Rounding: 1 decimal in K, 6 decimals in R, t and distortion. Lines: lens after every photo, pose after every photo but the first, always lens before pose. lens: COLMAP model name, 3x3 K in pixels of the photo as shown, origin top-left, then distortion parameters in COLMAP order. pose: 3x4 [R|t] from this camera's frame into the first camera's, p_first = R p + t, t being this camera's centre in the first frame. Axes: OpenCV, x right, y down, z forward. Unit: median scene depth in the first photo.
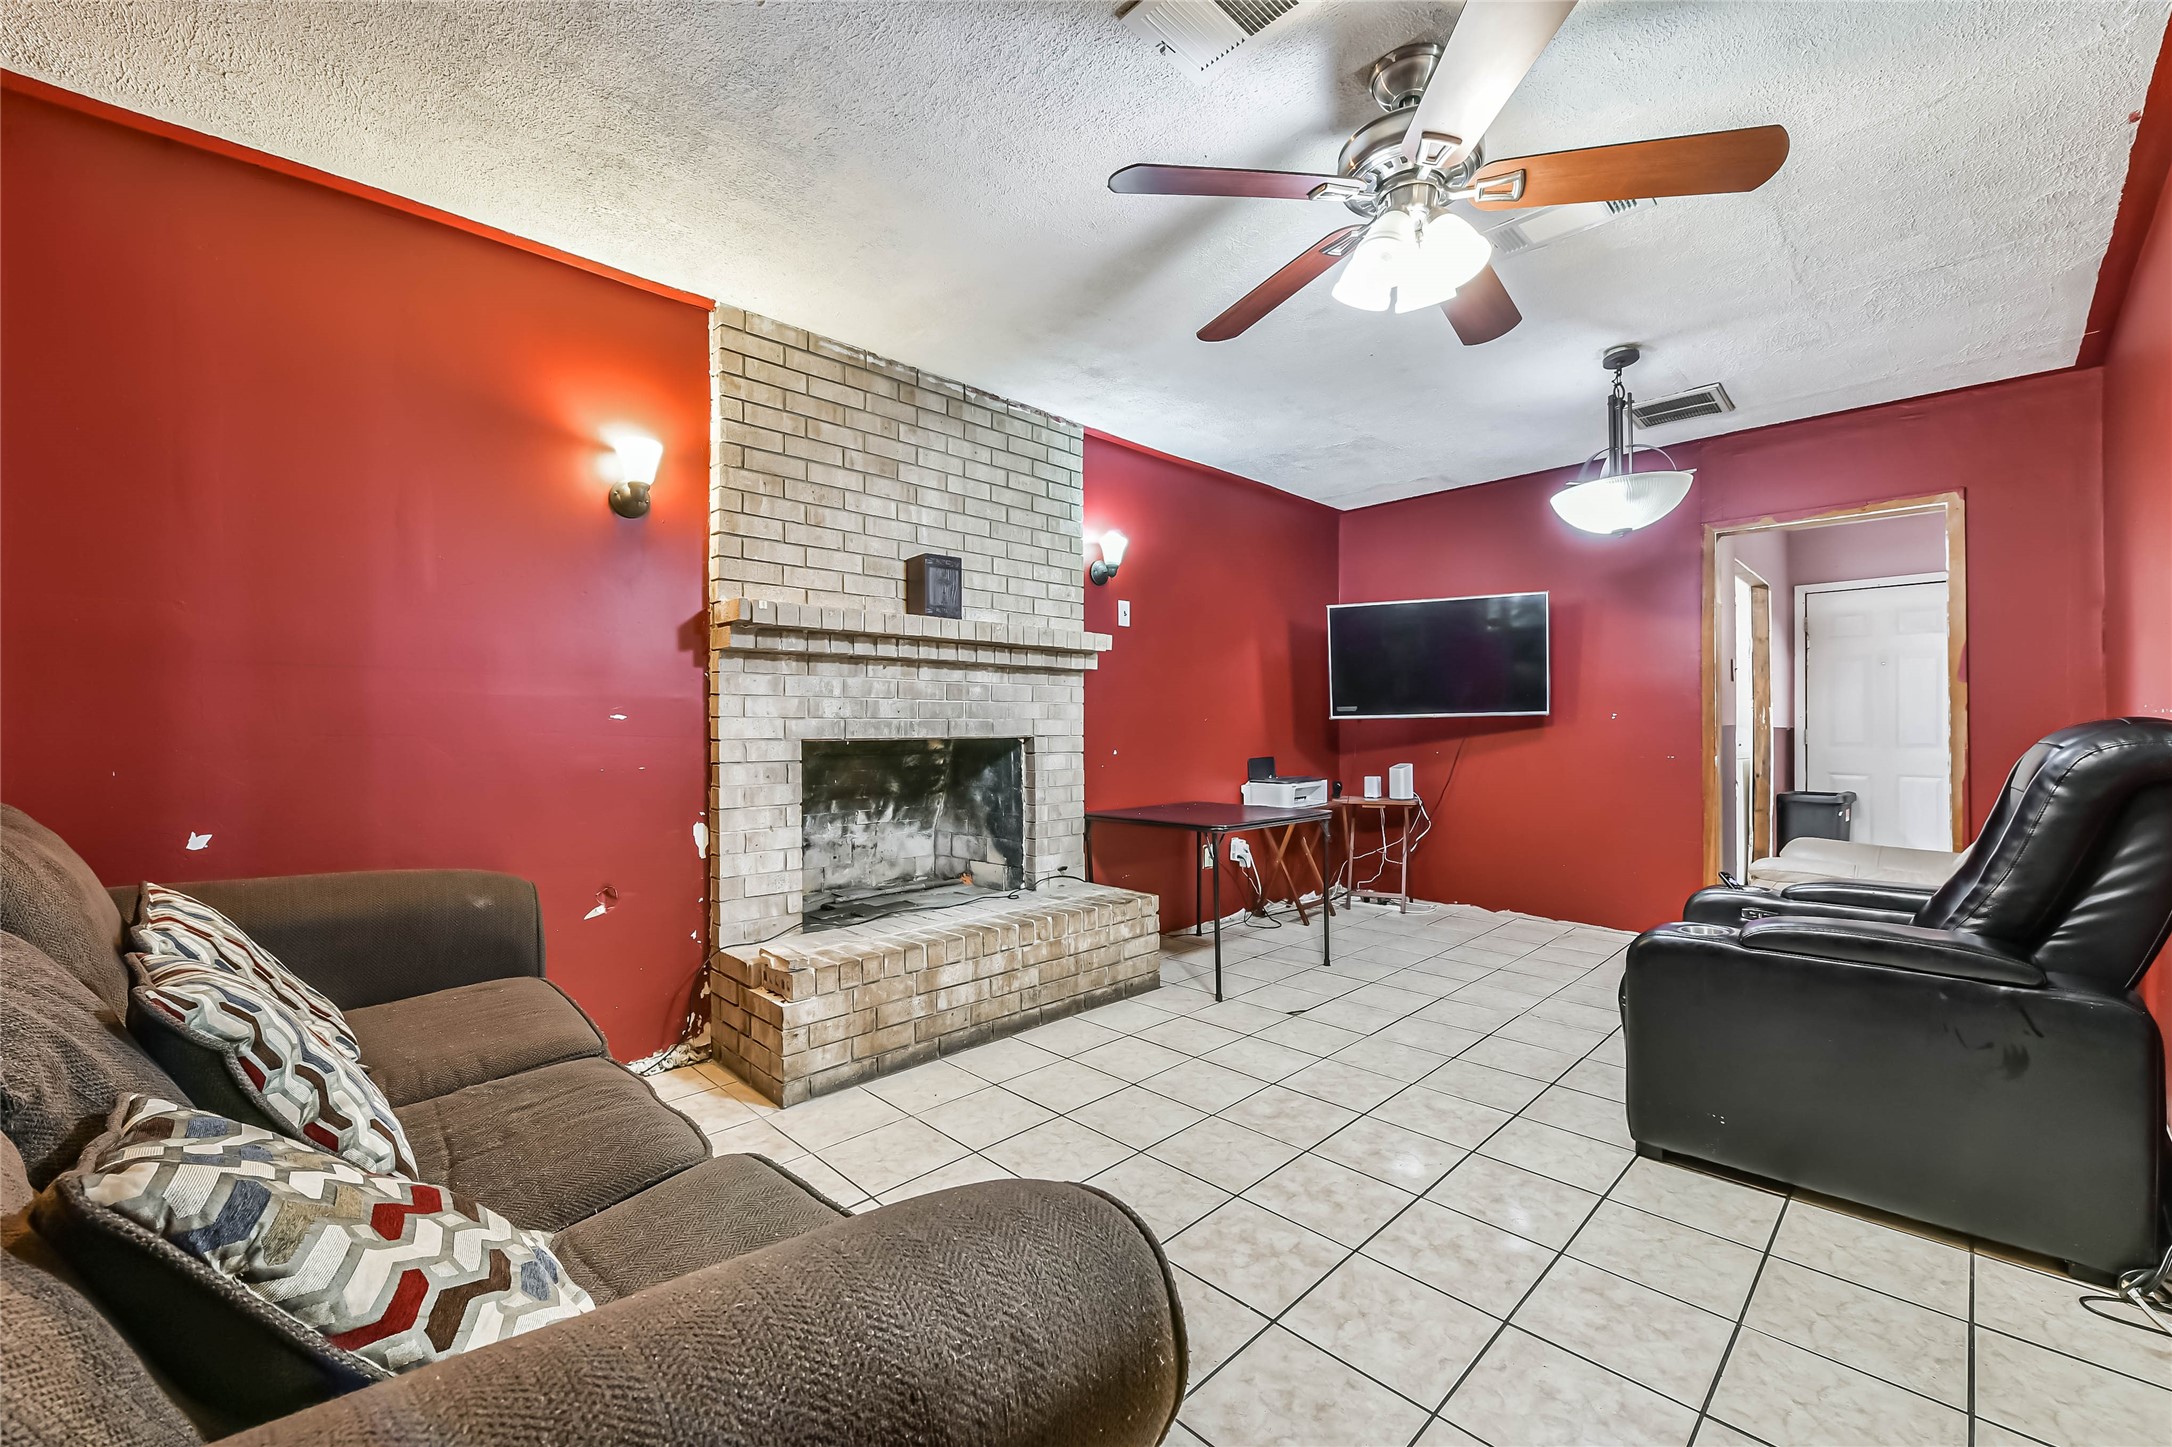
lens RADIAL K [[850.7, 0, 1090.2], [0, 850.7, 724.9], [0, 0, 1]] dist [0.006365, -0.003684]
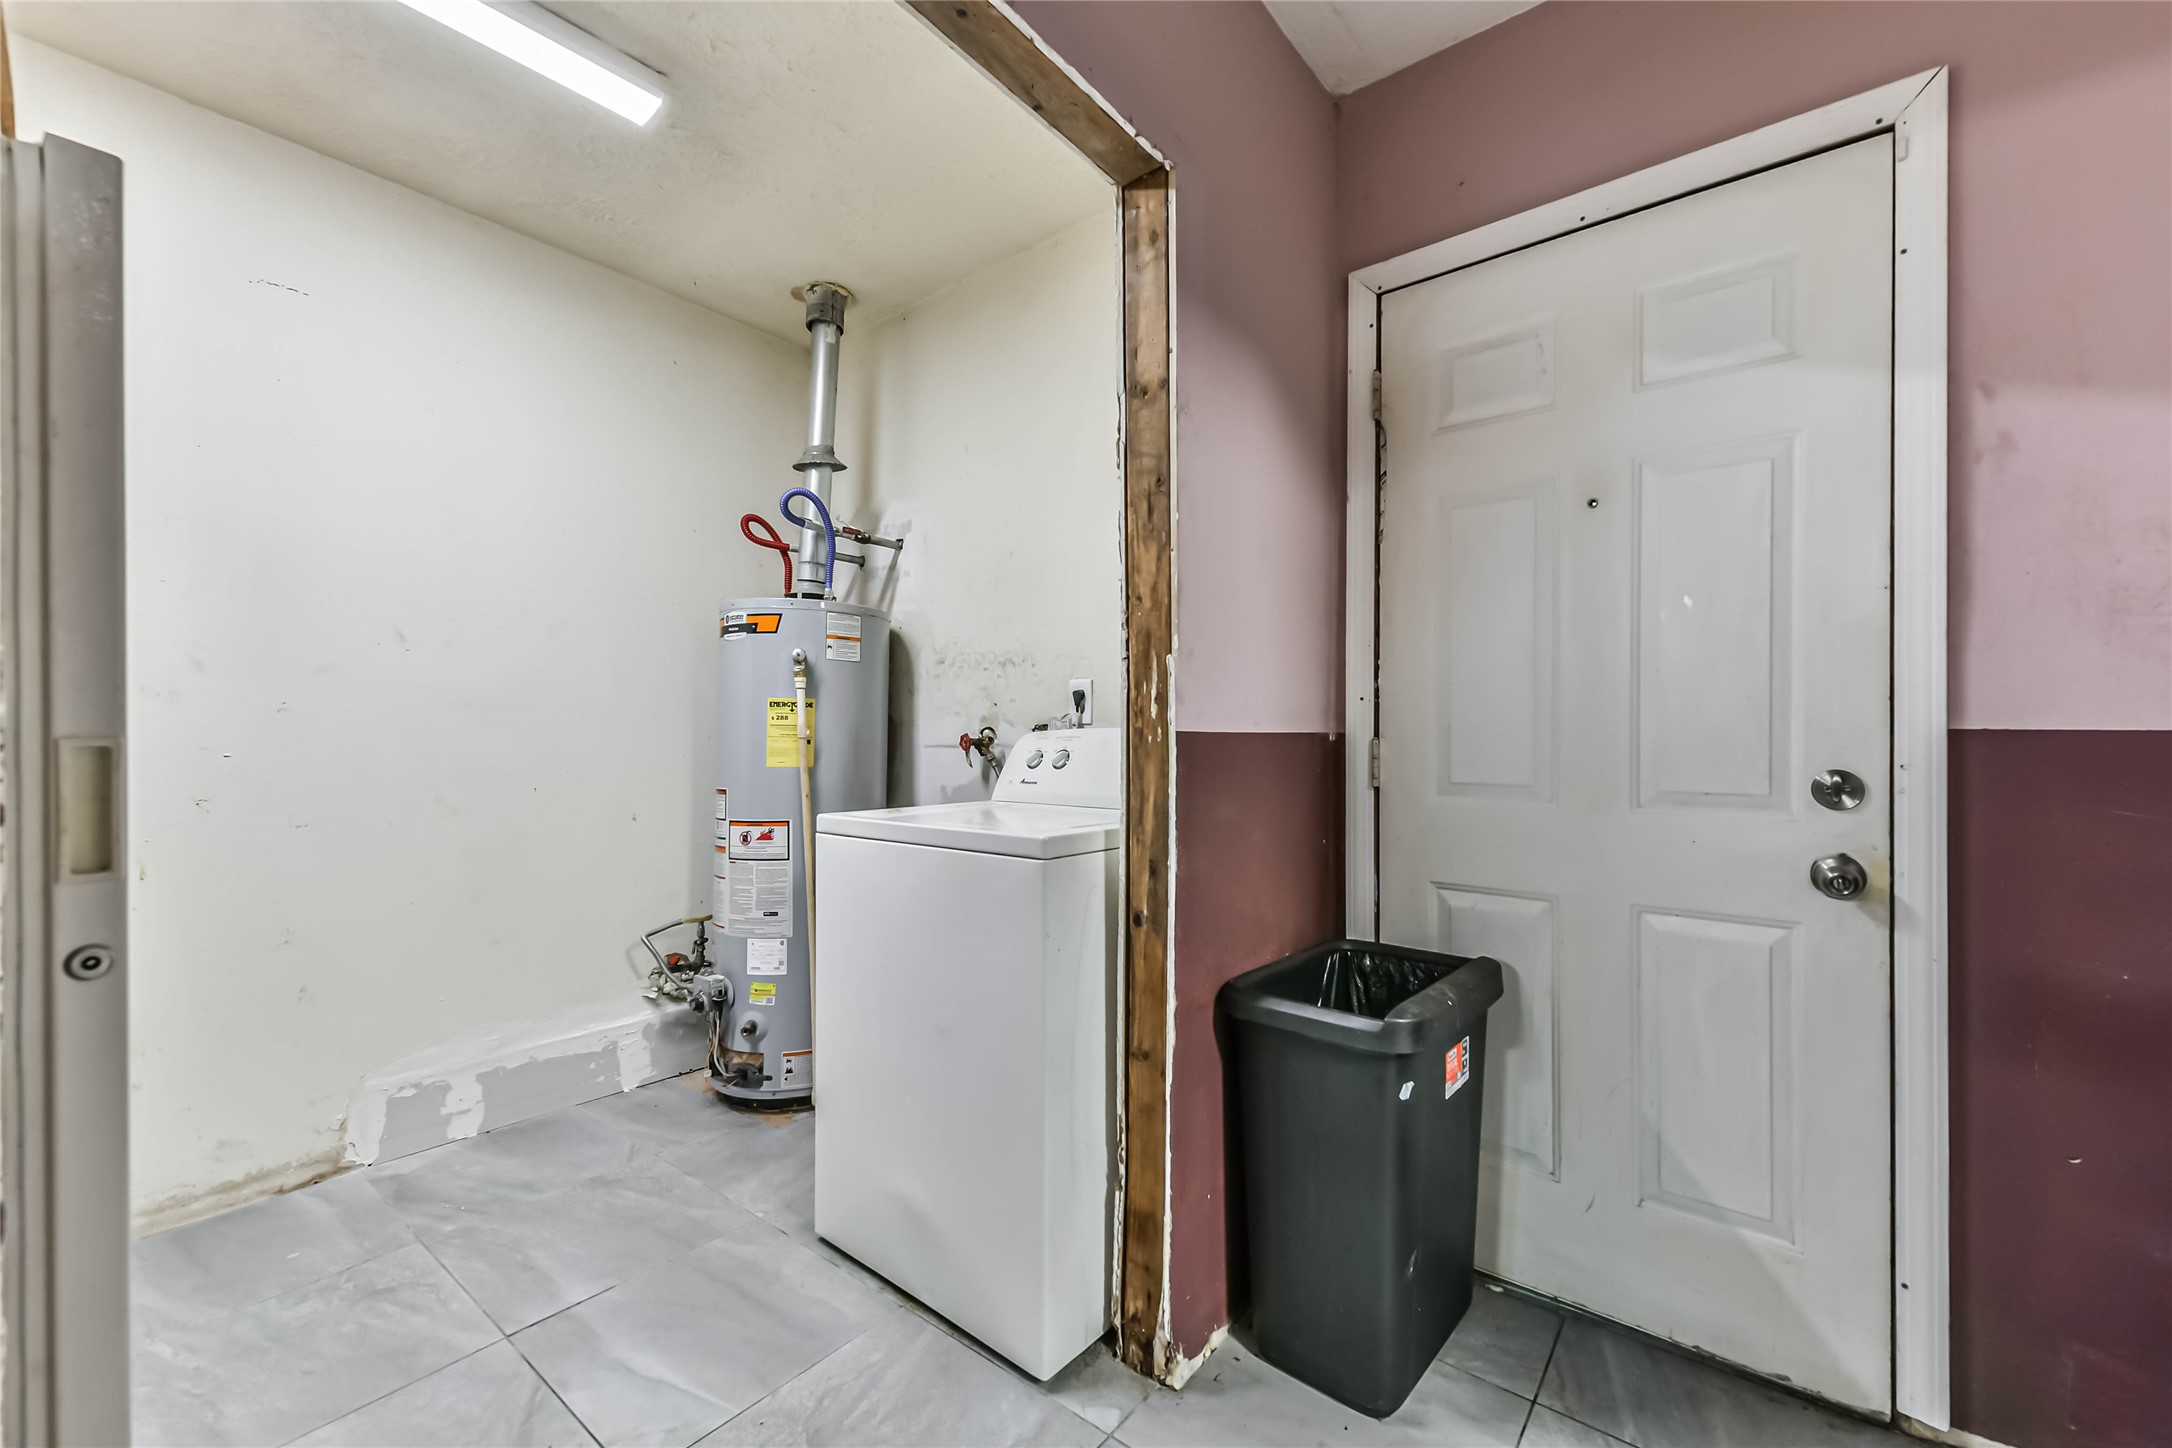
lens RADIAL K [[850.7, 0, 1084.8], [0, 850.7, 728.0], [0, 0, 1]] dist [0.006365, -0.003684]
pose [[0.992499, 0.003375, 0.122207, 0.724040], [-0.004167, 0.999972, 0.006225, -0.000081], [-0.122183, -0.006687, 0.992485, 0.735858]]
